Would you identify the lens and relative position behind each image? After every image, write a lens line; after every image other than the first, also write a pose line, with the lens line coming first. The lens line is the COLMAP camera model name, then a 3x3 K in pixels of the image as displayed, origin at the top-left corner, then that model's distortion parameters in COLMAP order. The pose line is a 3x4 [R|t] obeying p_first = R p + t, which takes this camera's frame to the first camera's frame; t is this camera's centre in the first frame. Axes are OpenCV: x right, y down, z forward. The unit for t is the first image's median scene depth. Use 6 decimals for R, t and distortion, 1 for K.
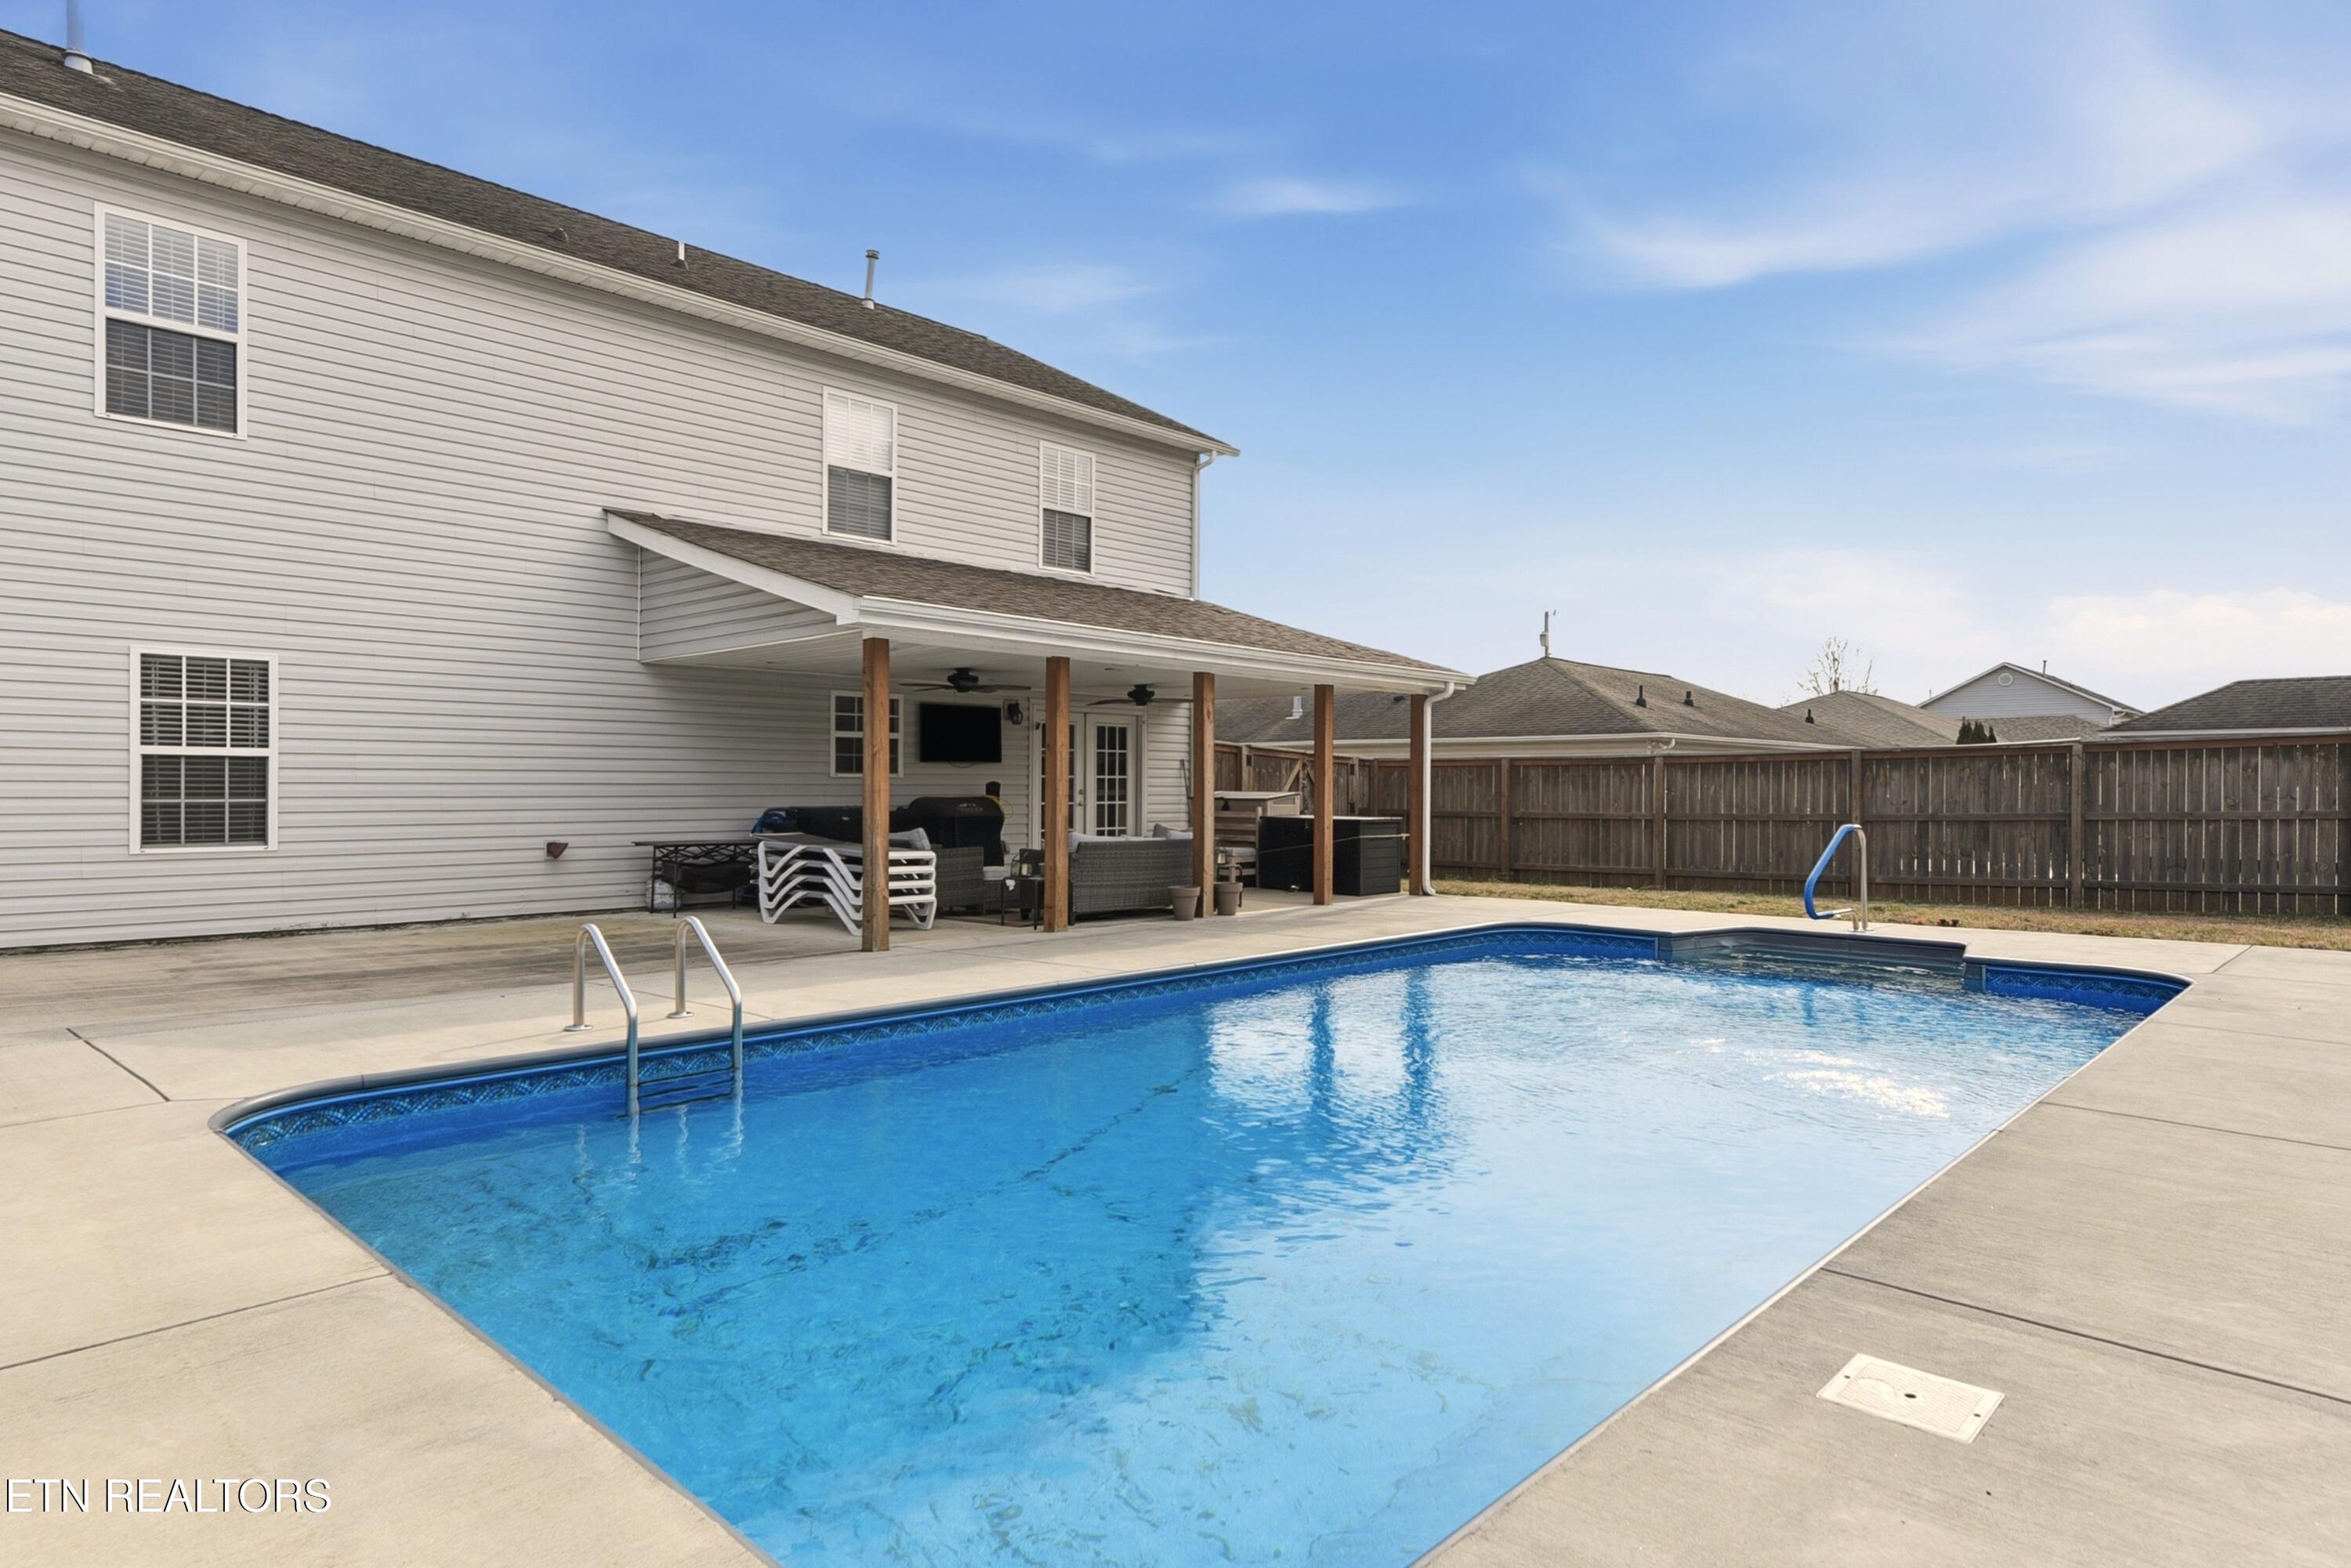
lens RADIAL K [[1340.3, 0, 1175.5], [0, 1340.3, 784.0], [0, 0, 1]] dist [0.018634, 0.000014]
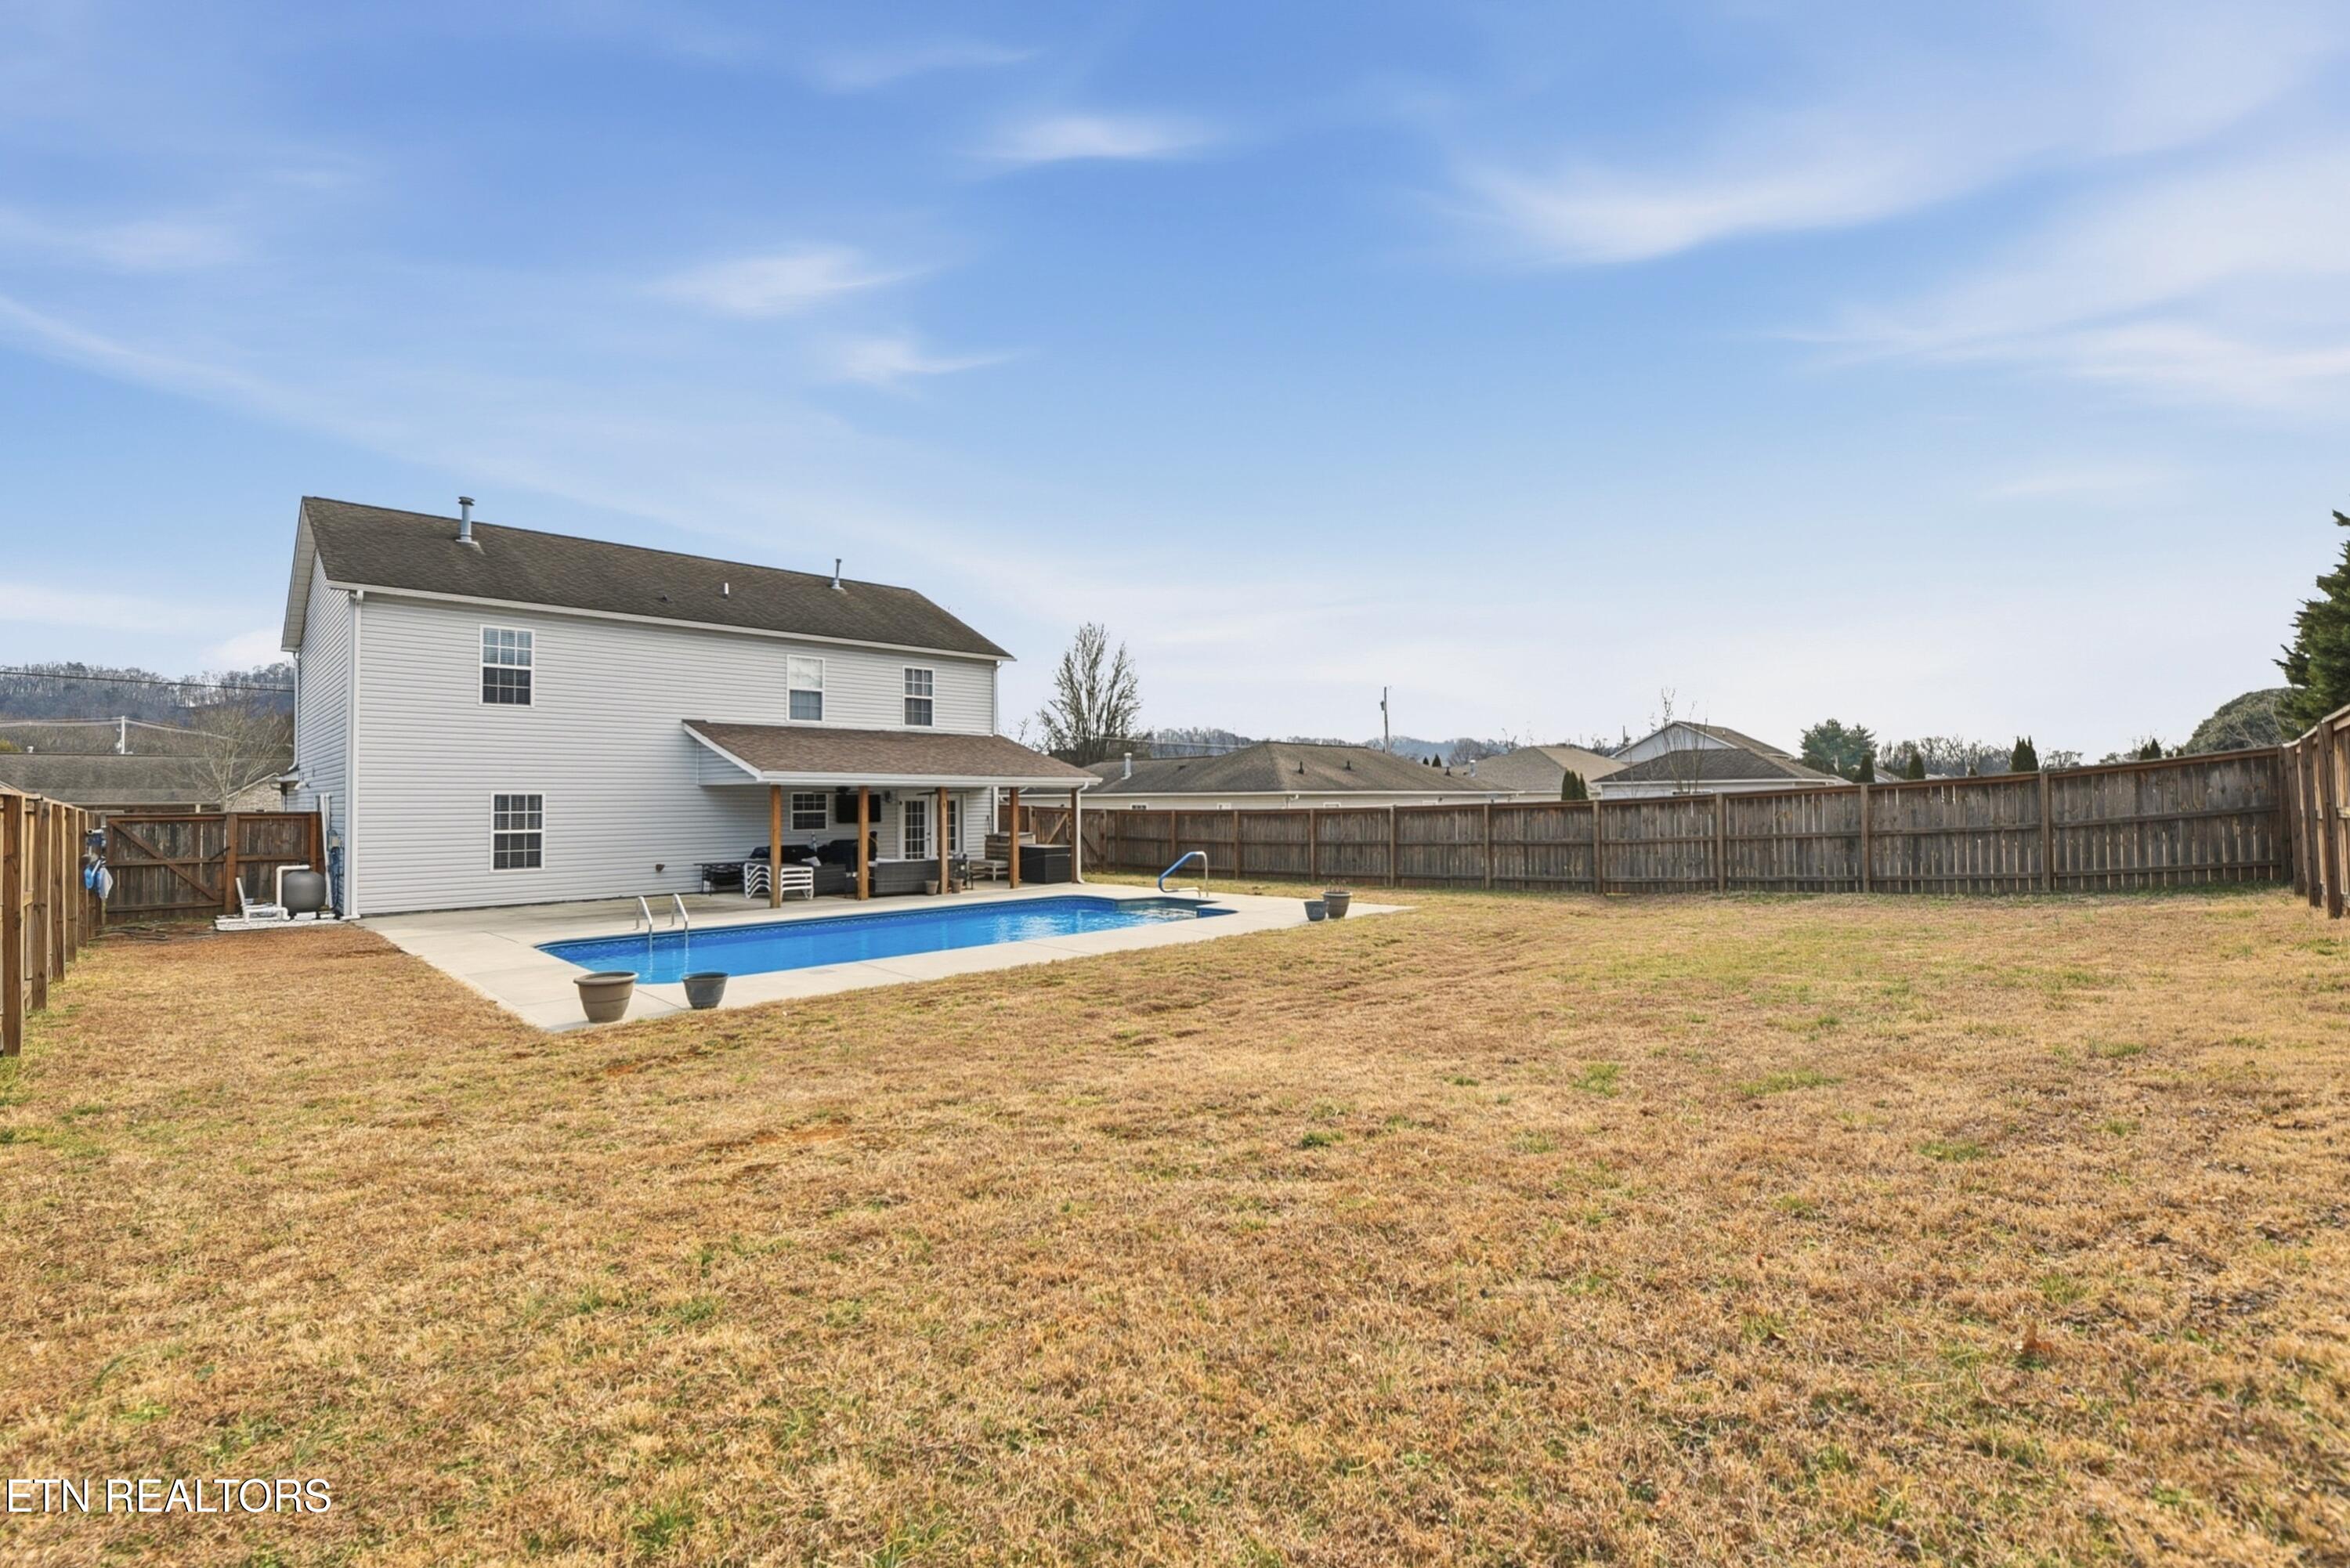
lens RADIAL K [[1006.4, 0, 1173.2], [0, 1006.4, 772.9], [0, 0, 1]] dist [-0.000696, -0.000101]
pose [[0.999577, -0.012229, -0.026371, 0.392587], [0.011577, 0.999627, -0.024732, -0.050863], [0.026663, 0.024416, 0.999346, -0.596416]]
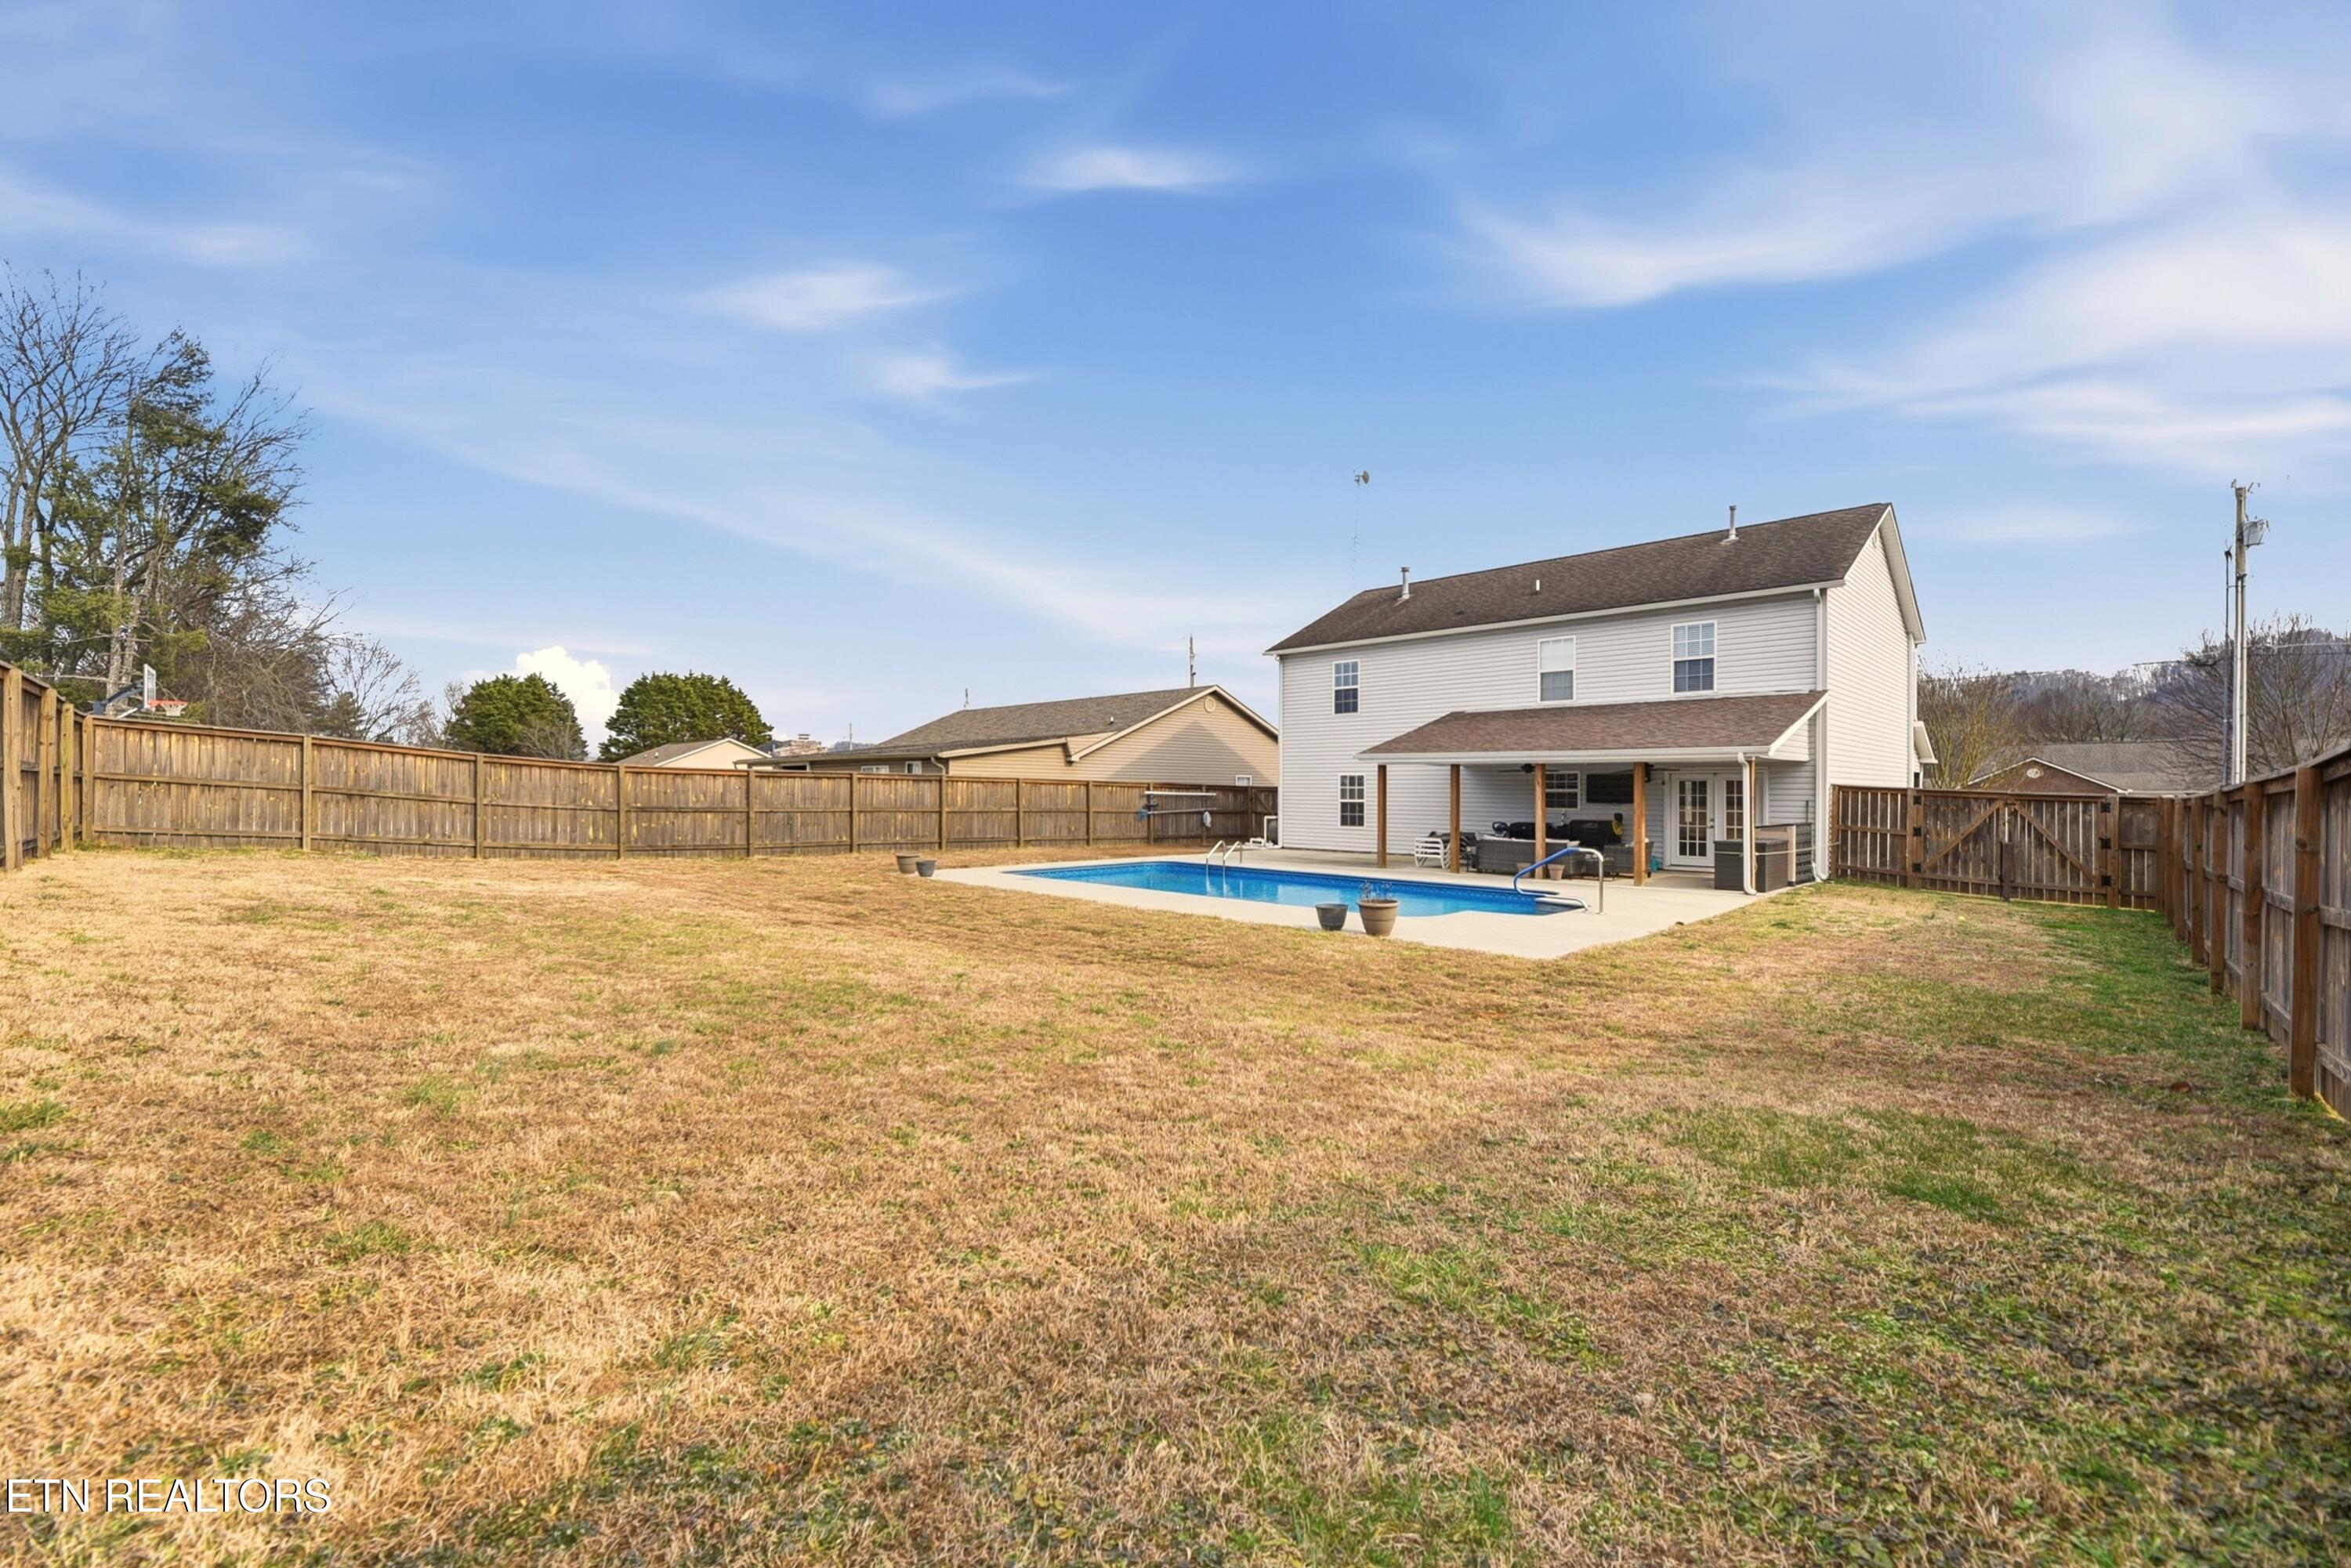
lens RADIAL K [[951.0, 0, 1175.5], [0, 951.0, 784.0], [0, 0, 1]] dist [-0.001694, -0.000637]
pose [[-0.008589, -0.011280, -0.999899, 1.300459], [-0.001817, 0.999935, -0.011265, -0.028060], [0.999961, 0.001720, -0.008609, 0.378153]]
